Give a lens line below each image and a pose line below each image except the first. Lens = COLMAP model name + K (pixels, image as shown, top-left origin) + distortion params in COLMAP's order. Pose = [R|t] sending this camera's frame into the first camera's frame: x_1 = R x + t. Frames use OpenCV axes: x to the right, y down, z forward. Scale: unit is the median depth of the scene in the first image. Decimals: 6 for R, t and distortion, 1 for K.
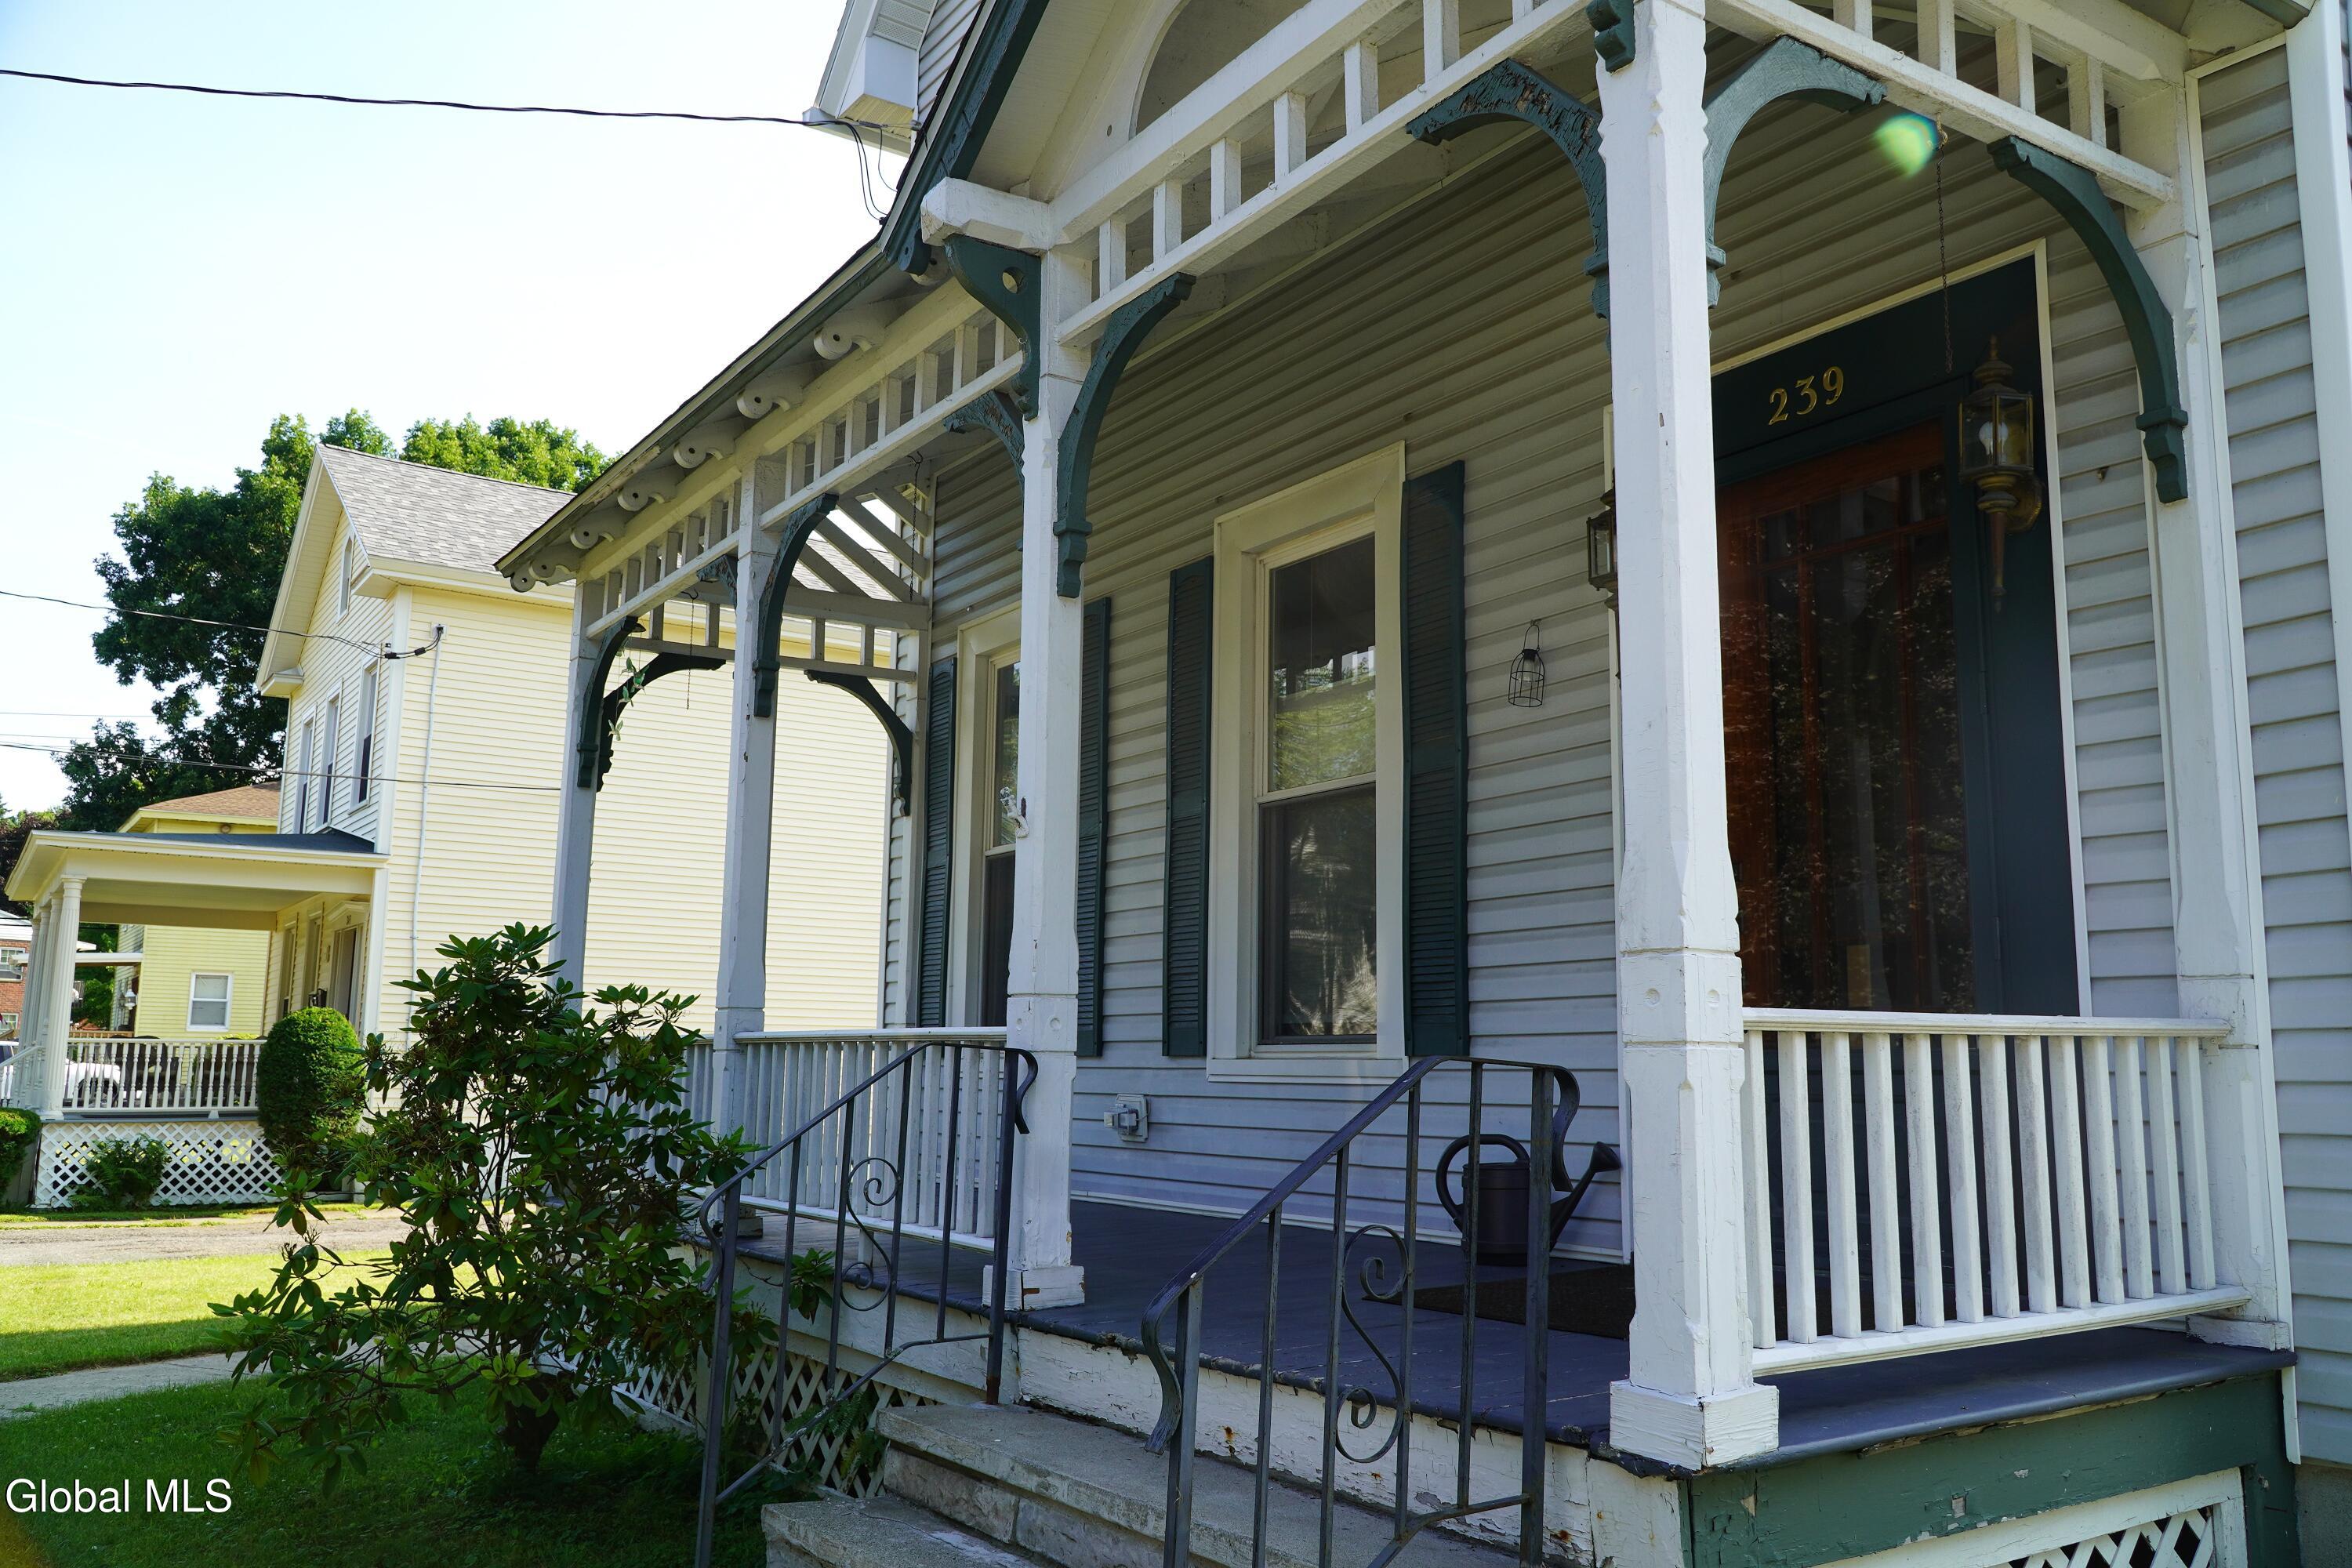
lens RADIAL K [[1875.2, 0, 1176.0], [0, 1875.2, 784.0], [0, 0, 1]] dist [-0.001126, -0.039228]
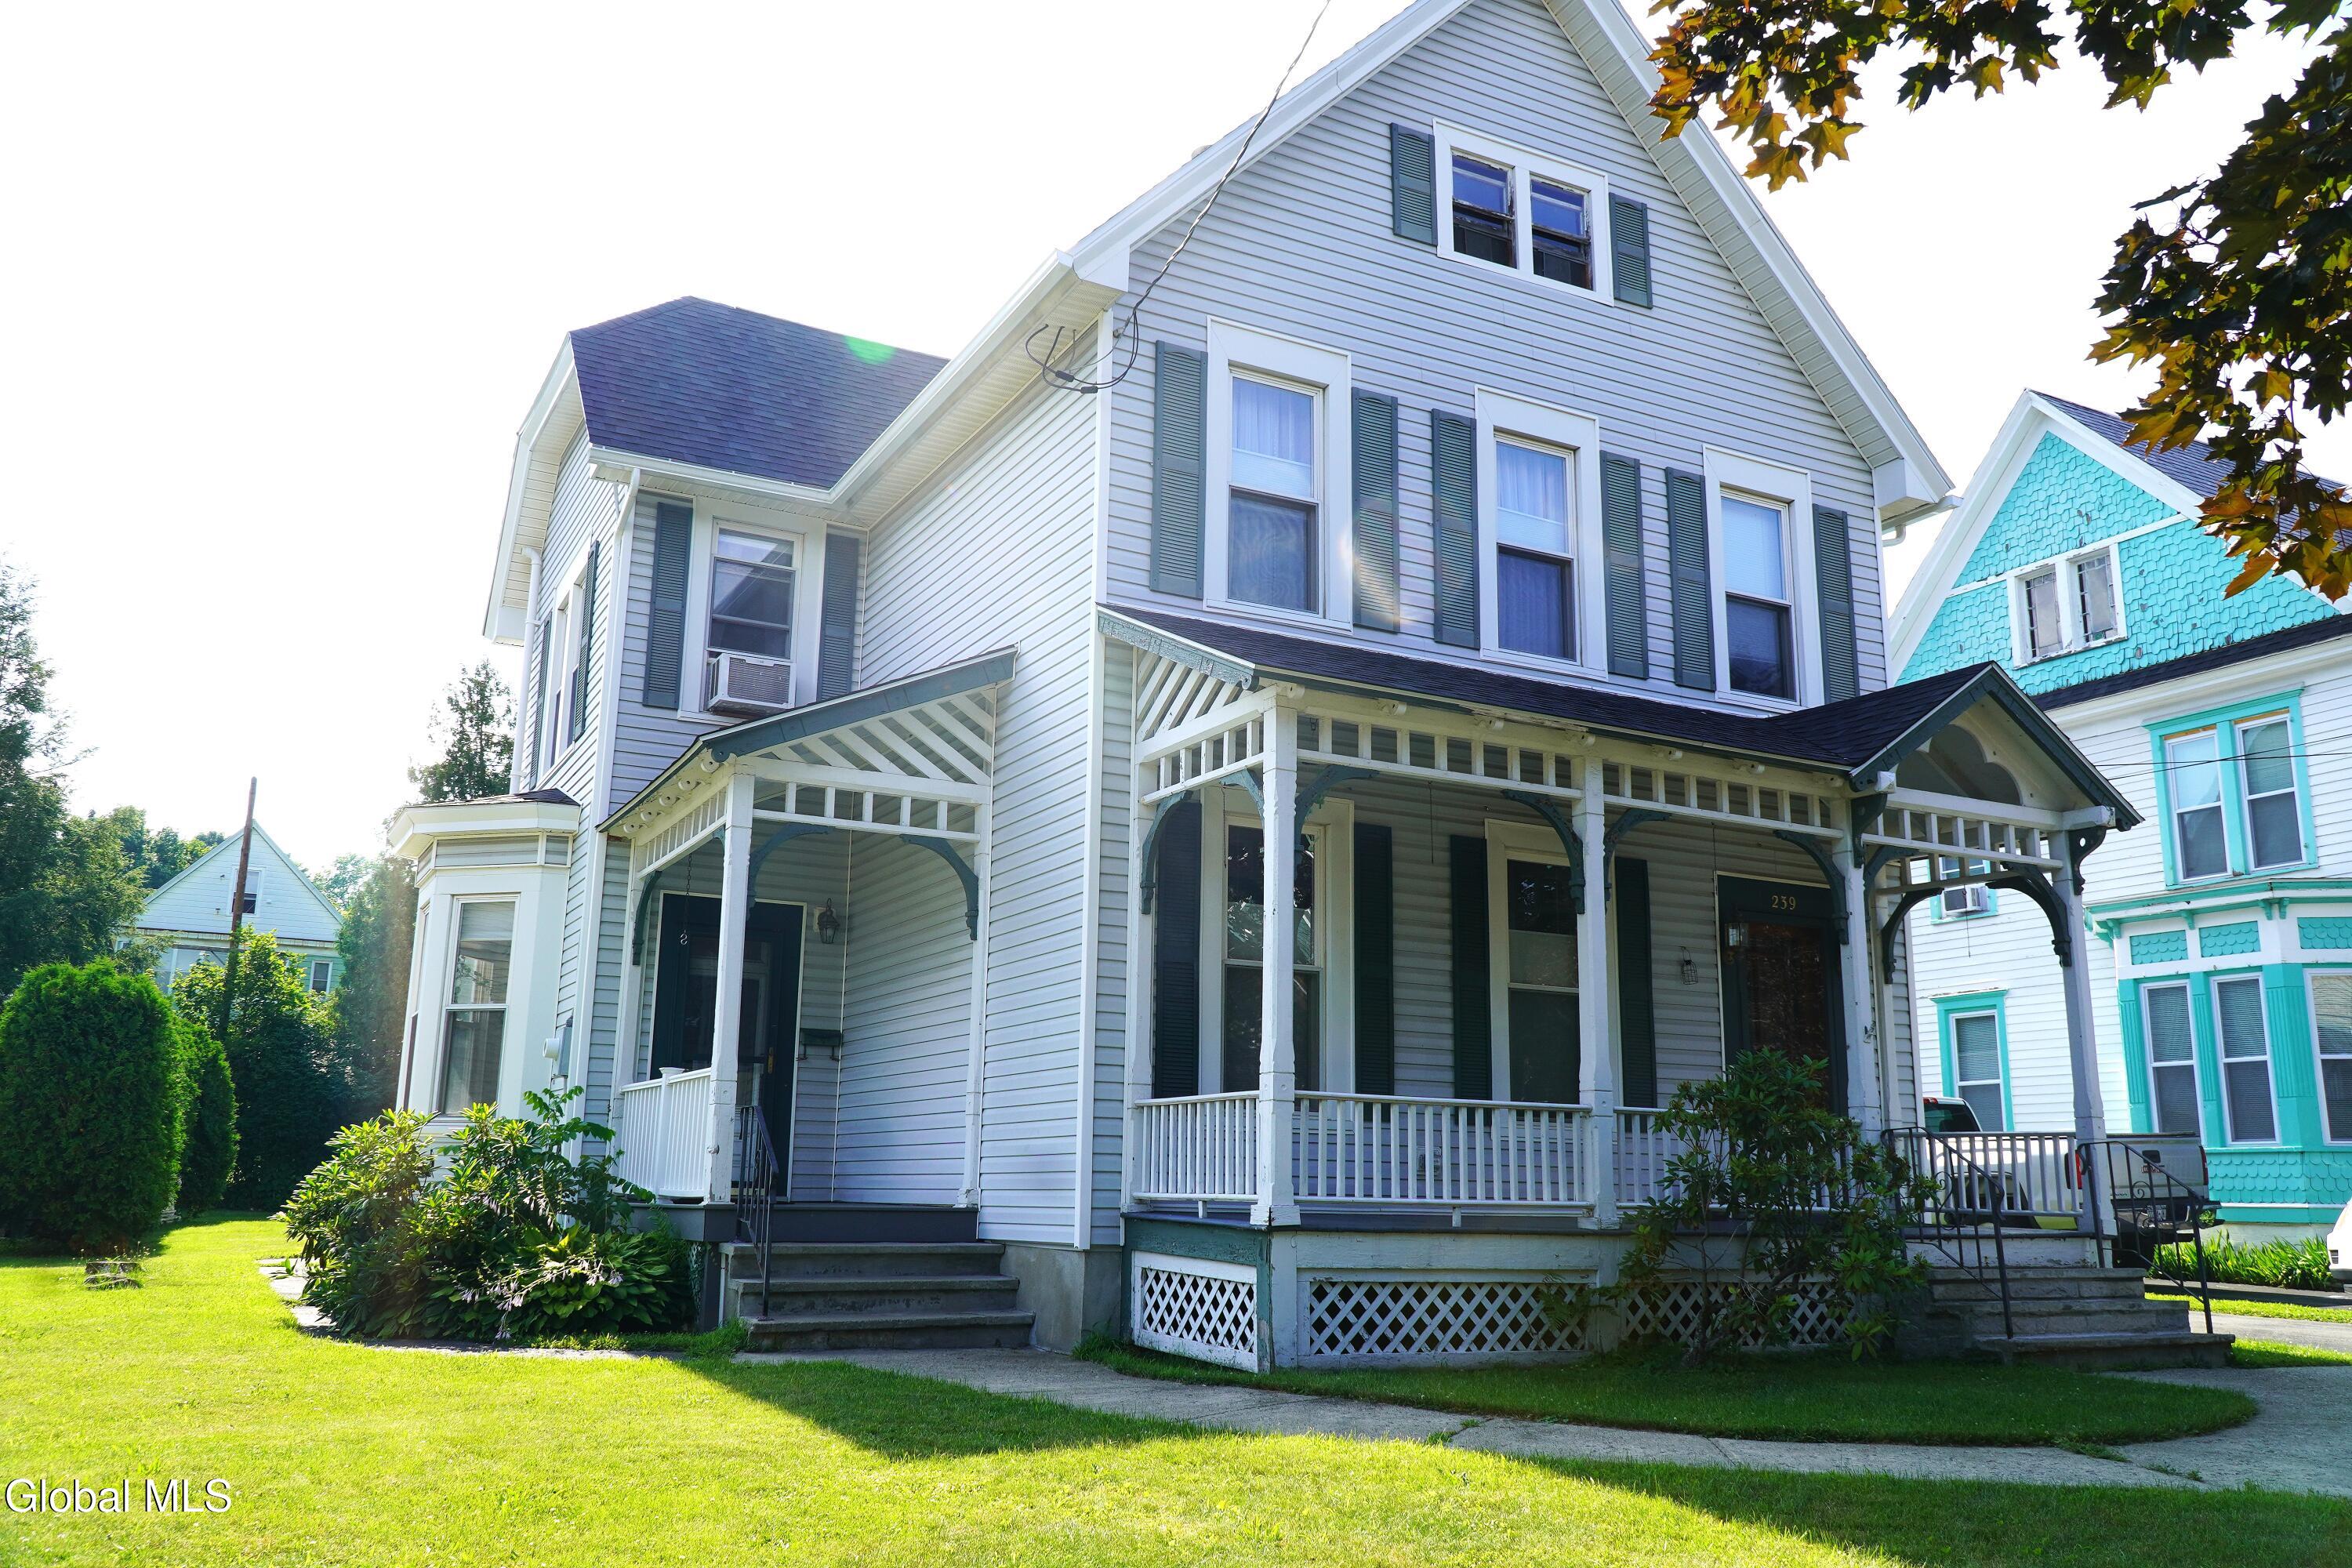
lens RADIAL K [[1899.5, 0, 1176.0], [0, 1899.5, 784.0], [0, 0, 1]] dist [0.002979, 0.001048]
pose [[0.087794, 0.200082, 0.975838, -2.598730], [-0.166957, 0.968719, -0.183602, 0.301001], [-0.982048, -0.146804, 0.118453, 1.605992]]
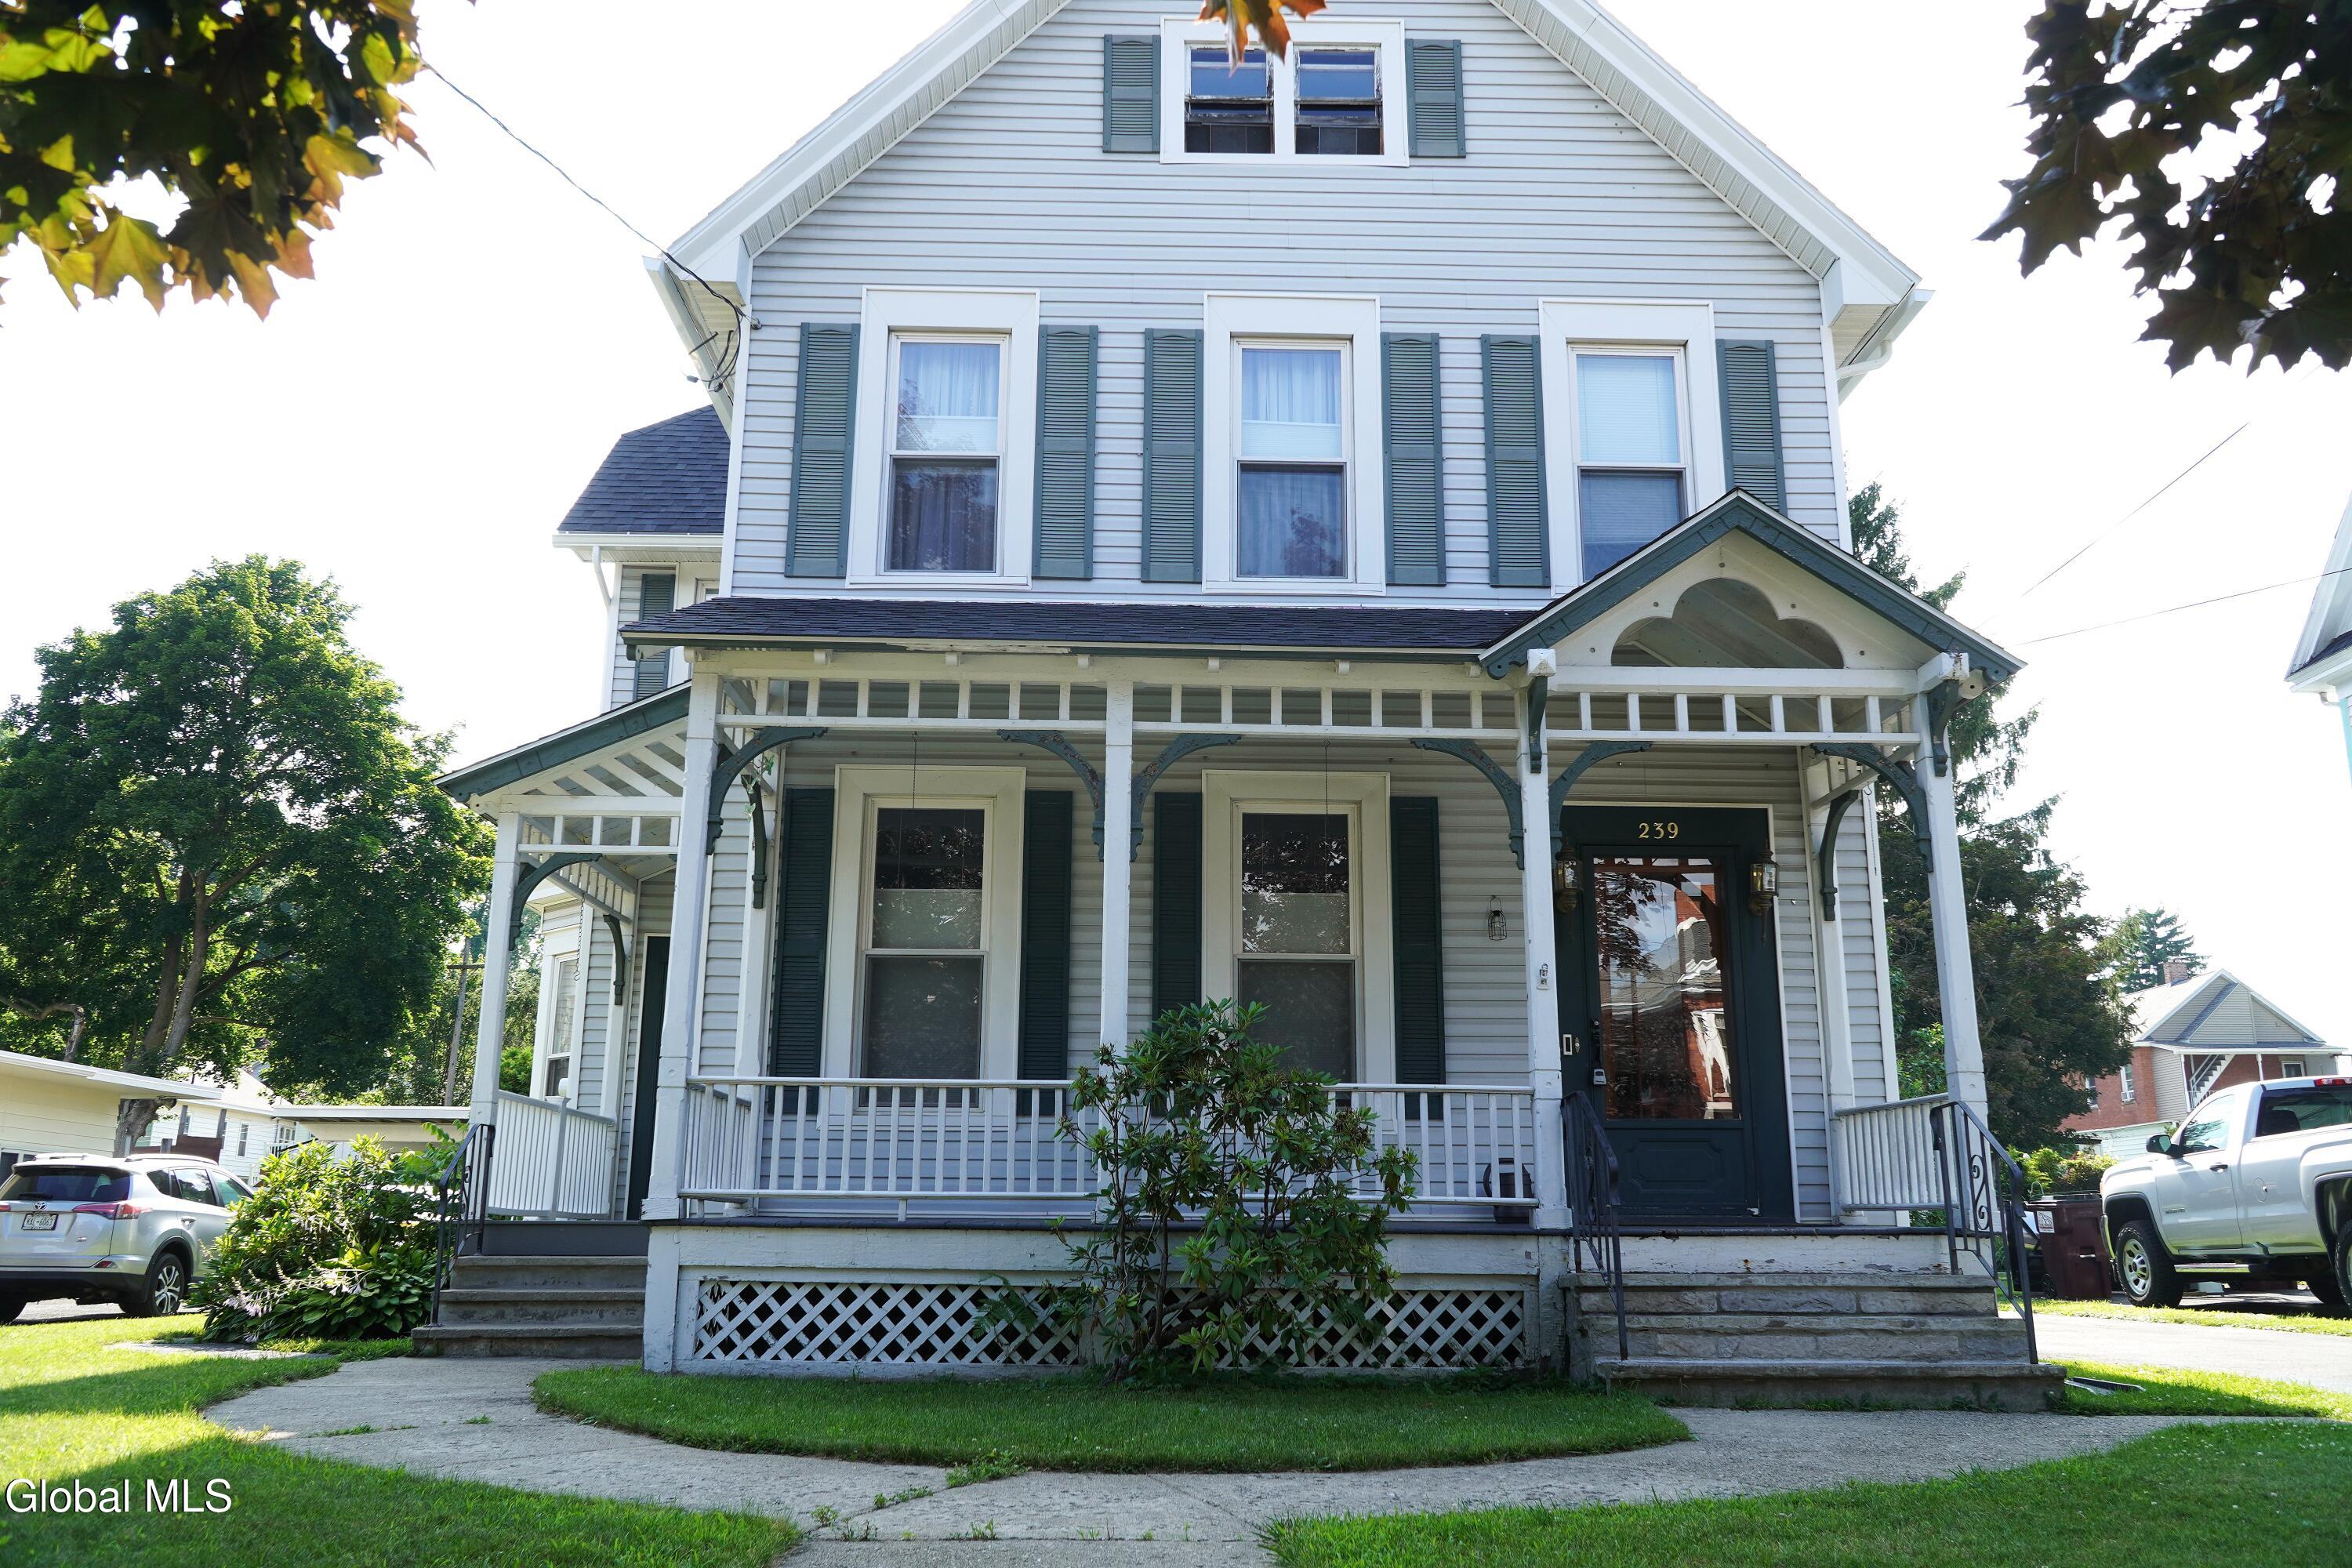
lens RADIAL K [[1899.5, 0, 1176.0], [0, 1899.5, 784.0], [0, 0, 1]] dist [0.002979, 0.001048]
pose [[0.526678, 0.195296, 0.827327, -1.915375], [-0.129896, 0.980311, -0.148717, 0.158457], [-0.840082, -0.029141, 0.541677, 0.246461]]
